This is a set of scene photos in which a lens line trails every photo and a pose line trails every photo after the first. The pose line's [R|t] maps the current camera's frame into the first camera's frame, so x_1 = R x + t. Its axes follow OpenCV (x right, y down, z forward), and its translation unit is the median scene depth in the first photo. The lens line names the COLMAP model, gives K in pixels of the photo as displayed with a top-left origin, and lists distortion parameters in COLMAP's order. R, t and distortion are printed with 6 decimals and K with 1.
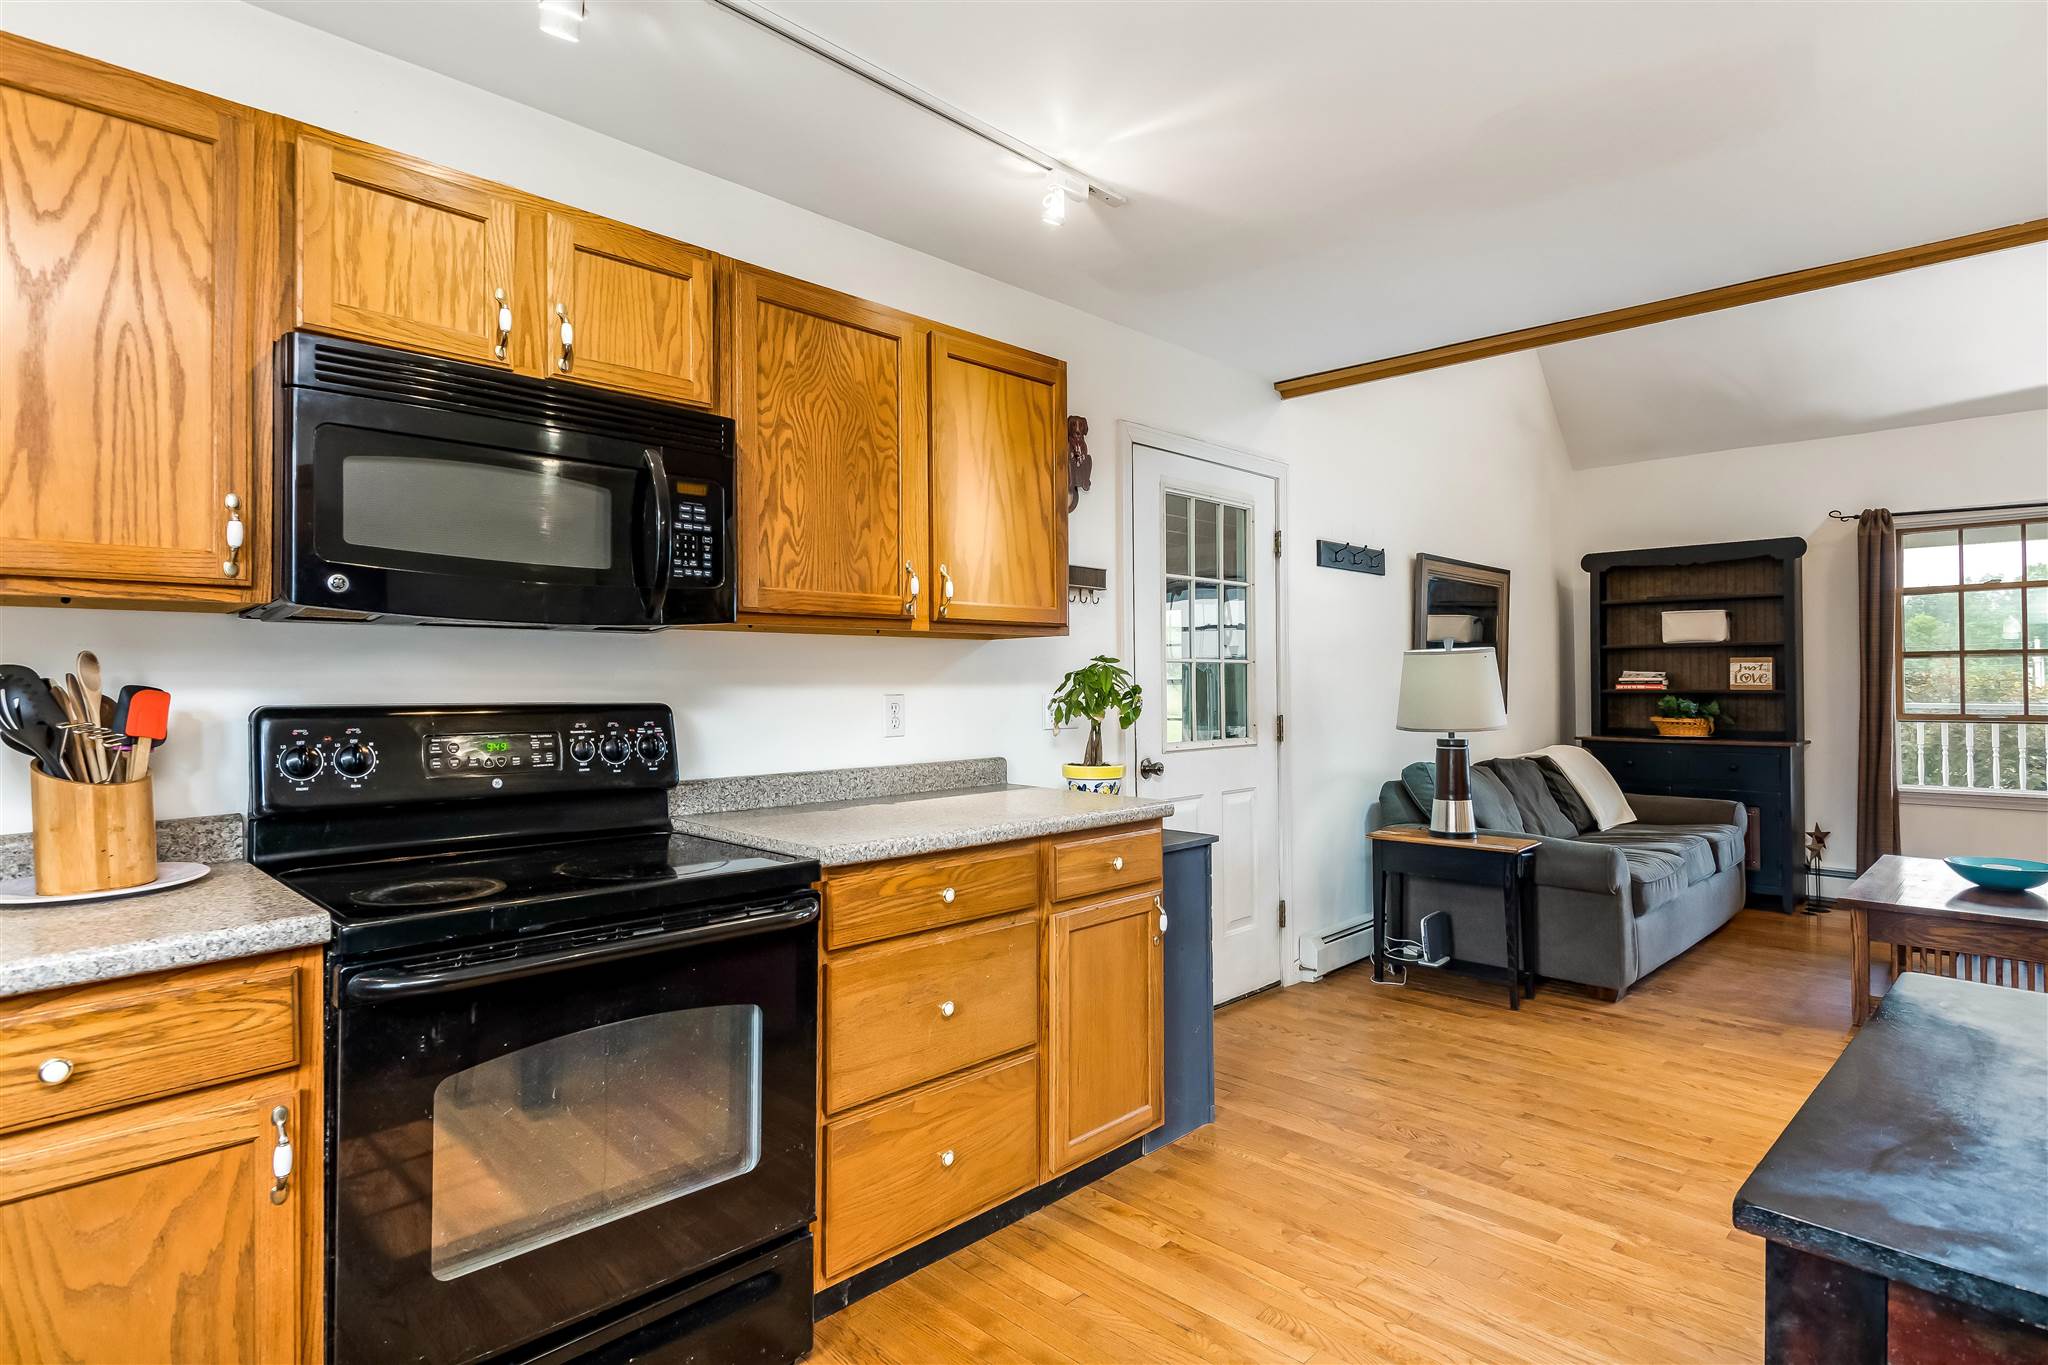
lens RADIAL K [[1051.0, 0, 1025.5], [0, 1051.0, 669.4], [0, 0, 1]] dist [0.007075, -0.005517]
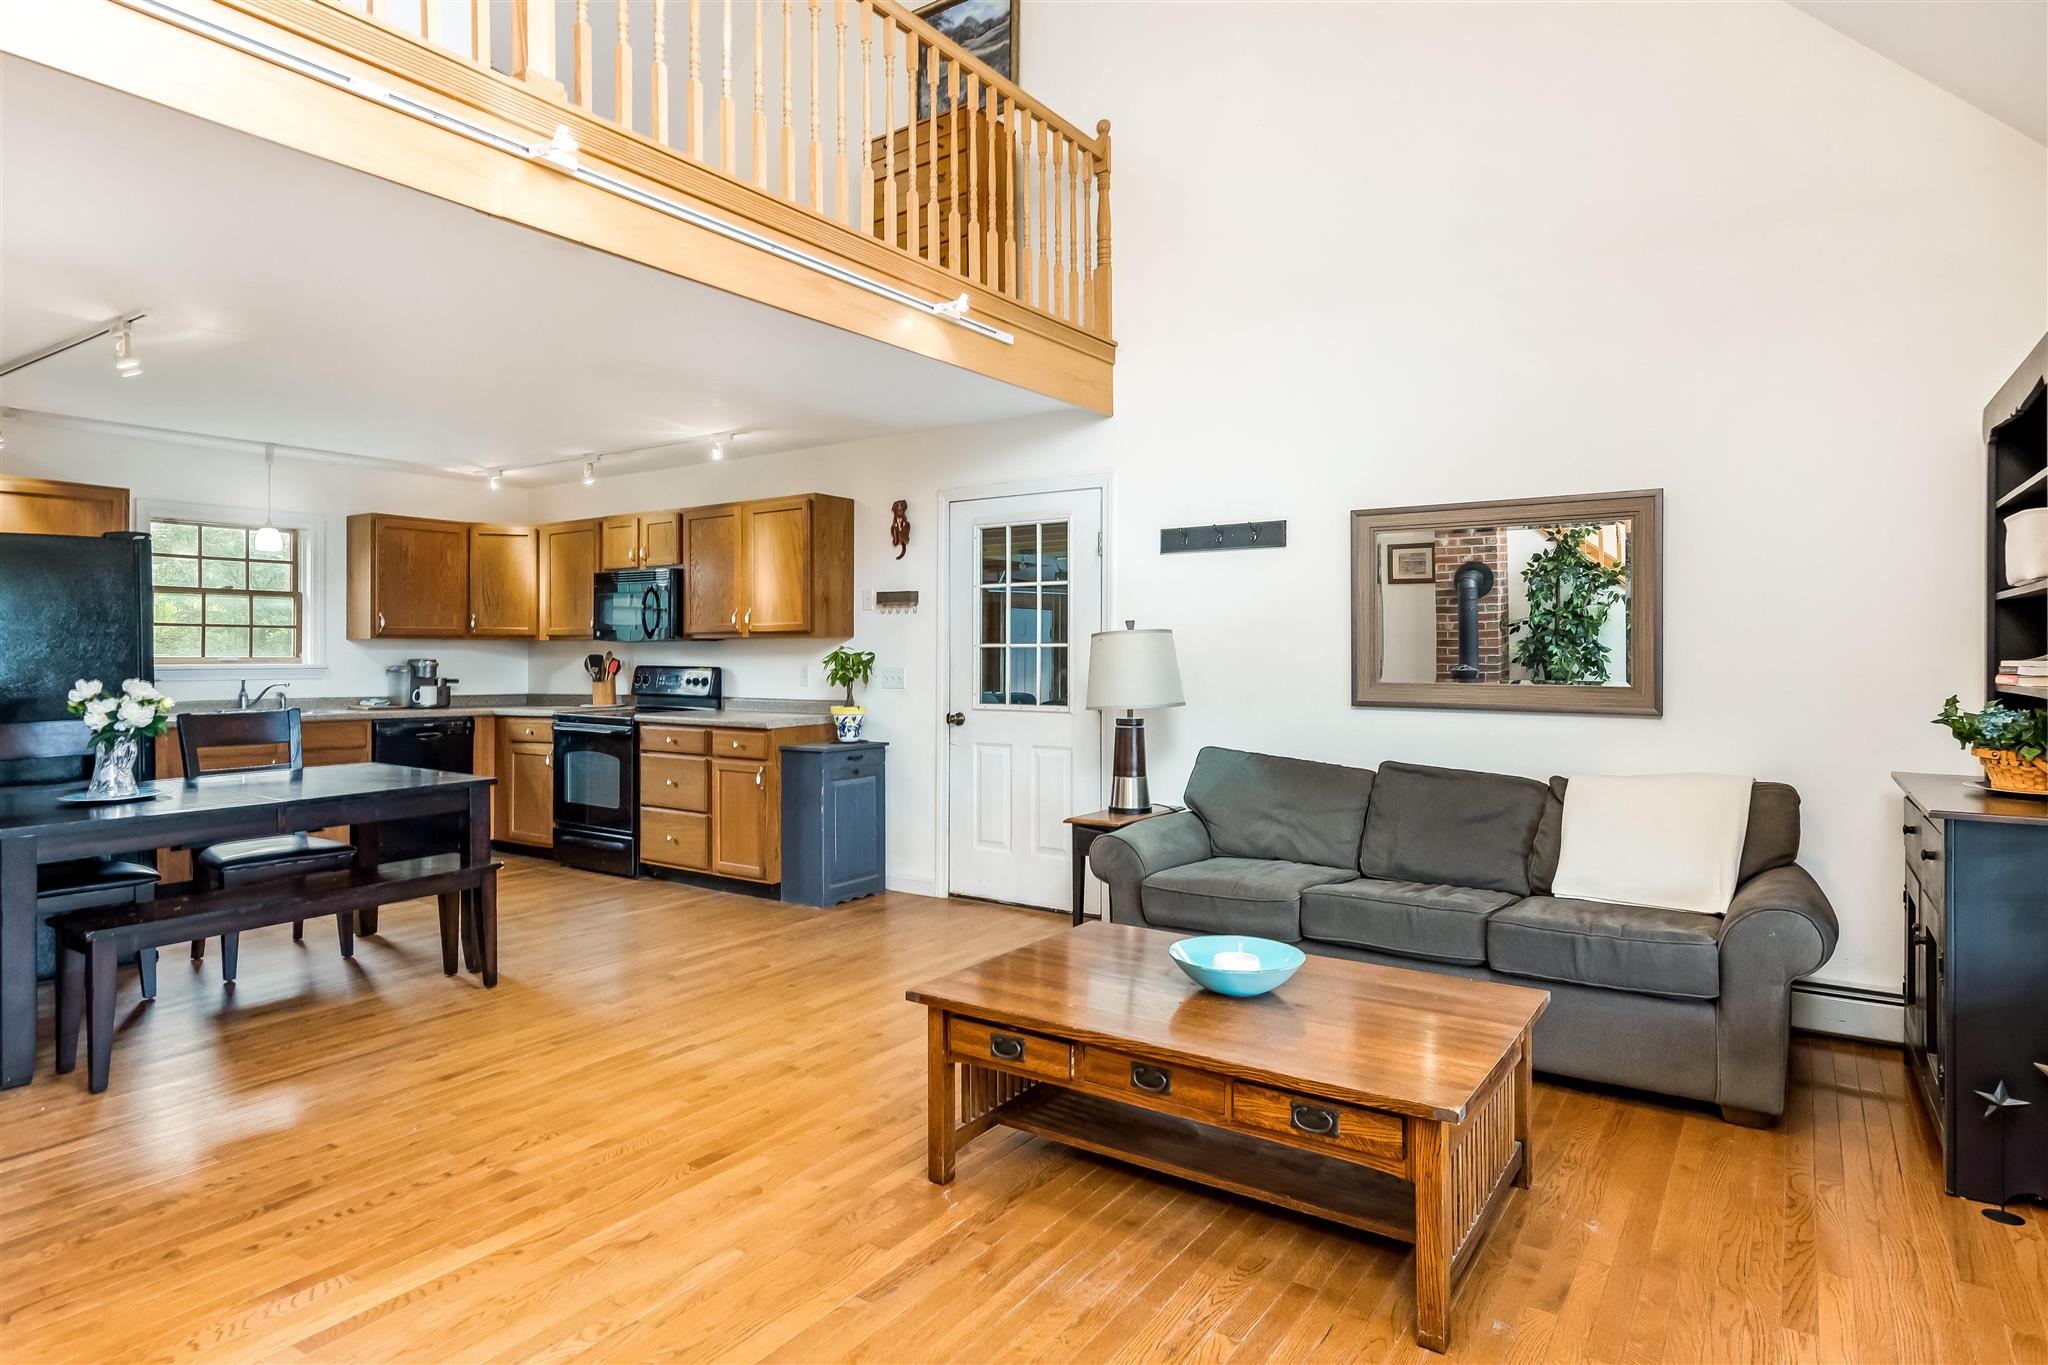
lens RADIAL K [[1084.8, 0, 1029.5], [0, 1084.8, 692.6], [0, 0, 1]] dist [0.007651, -0.004391]
pose [[0.197668, 0.034716, -0.979654, 1.139294], [0.009964, 0.999250, 0.037420, -0.000226], [0.980218, -0.017158, 0.197174, 0.548799]]
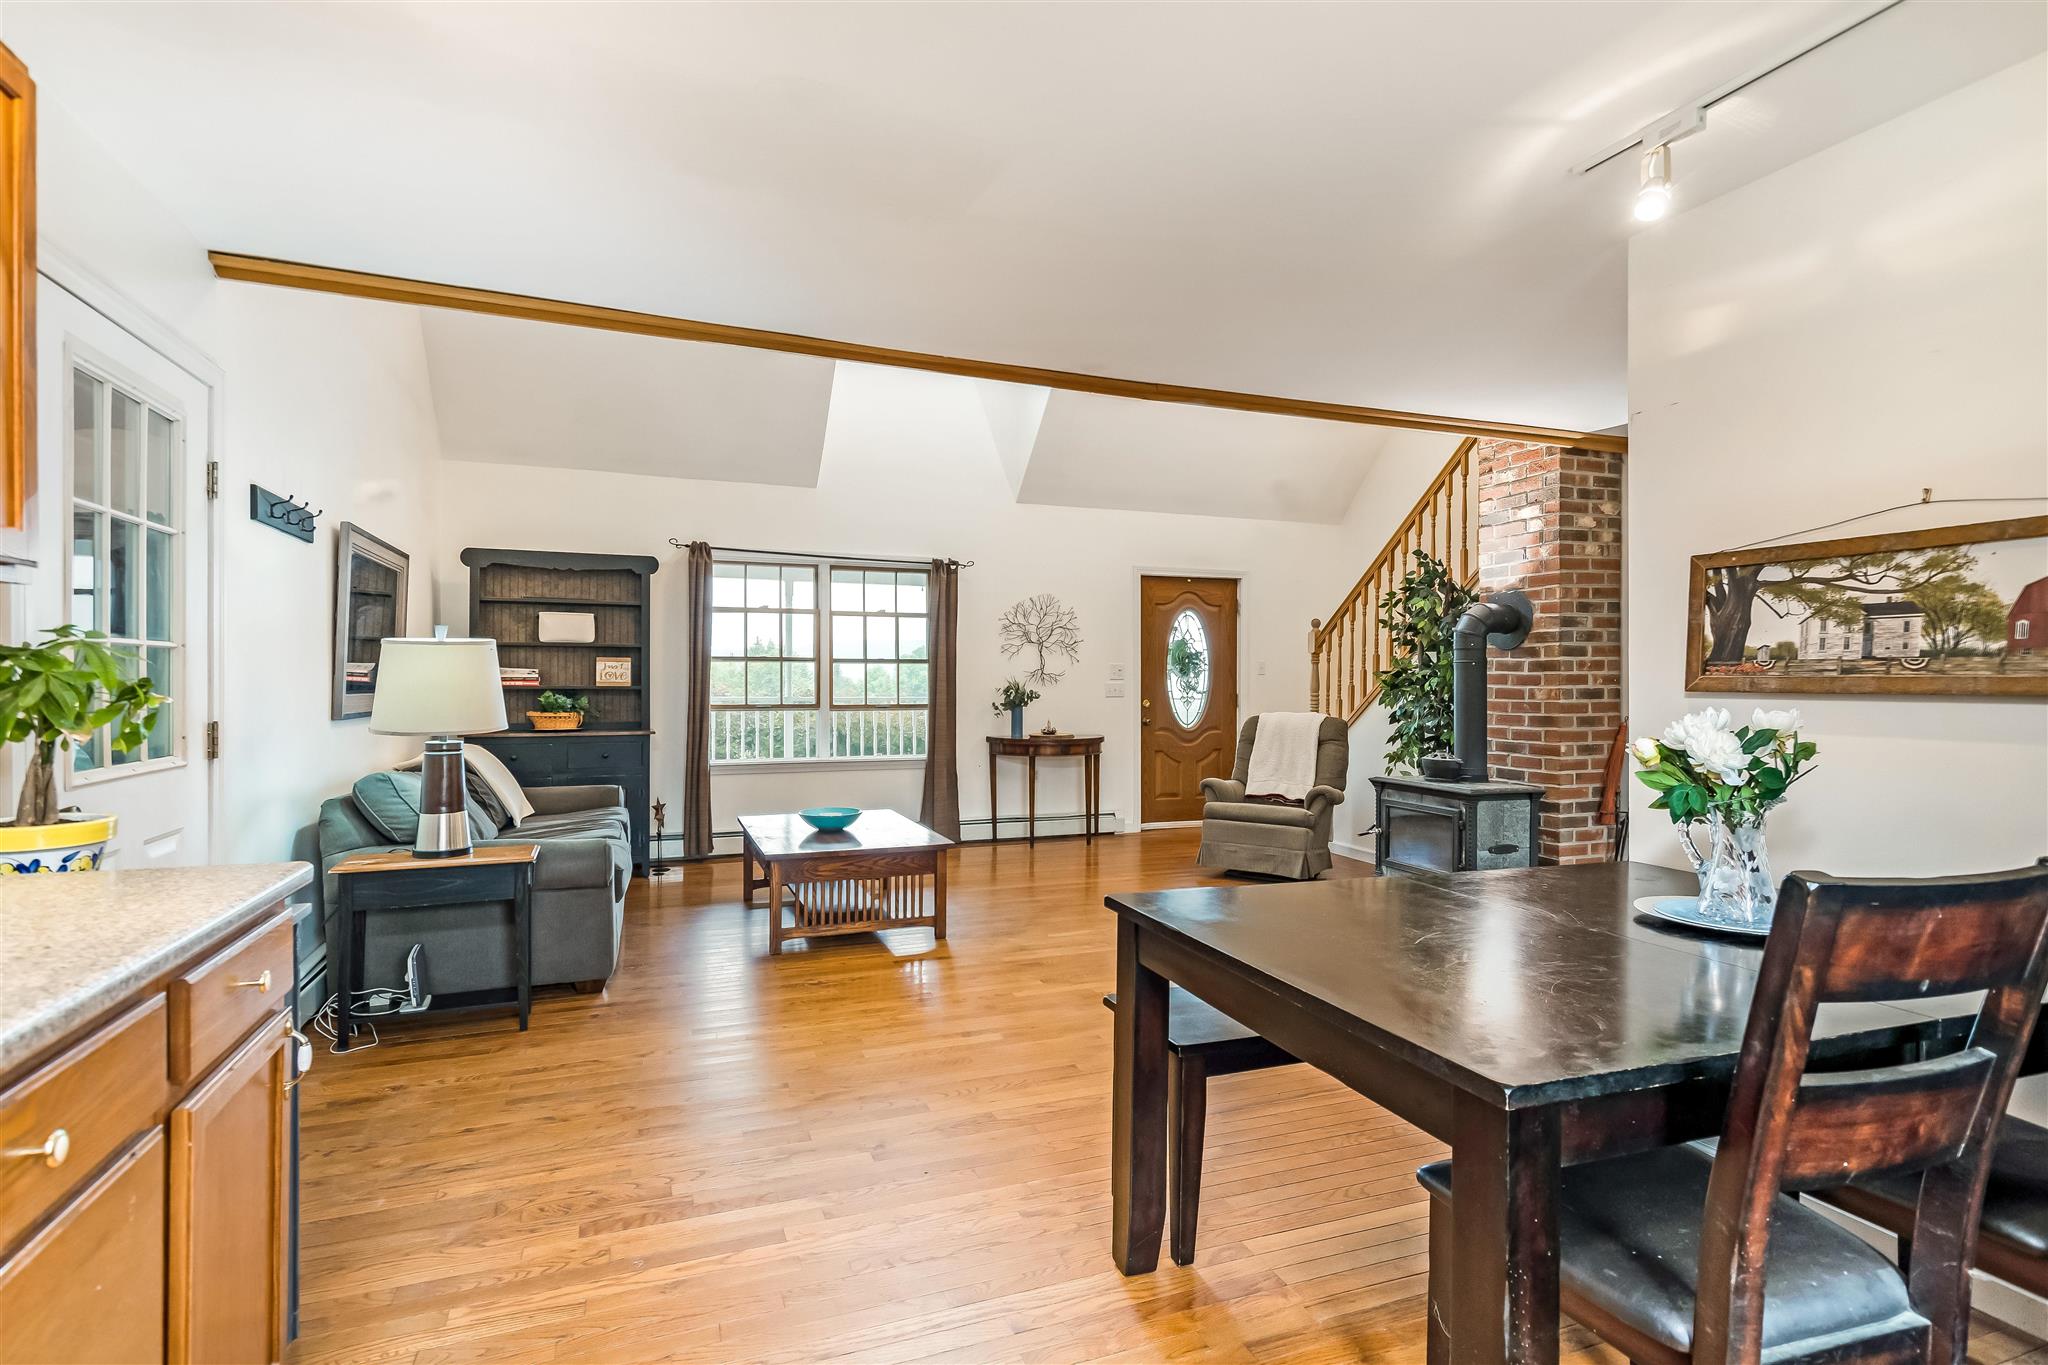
lens RADIAL K [[986.9, 0, 1018.2], [0, 986.9, 678.5], [0, 0, 1]] dist [0.005482, -0.002801]
pose [[0.409580, 0.006995, 0.912248, -0.115353], [-0.017818, 0.999841, 0.000333, 0.003533], [-0.912100, -0.016391, 0.409639, 0.185057]]
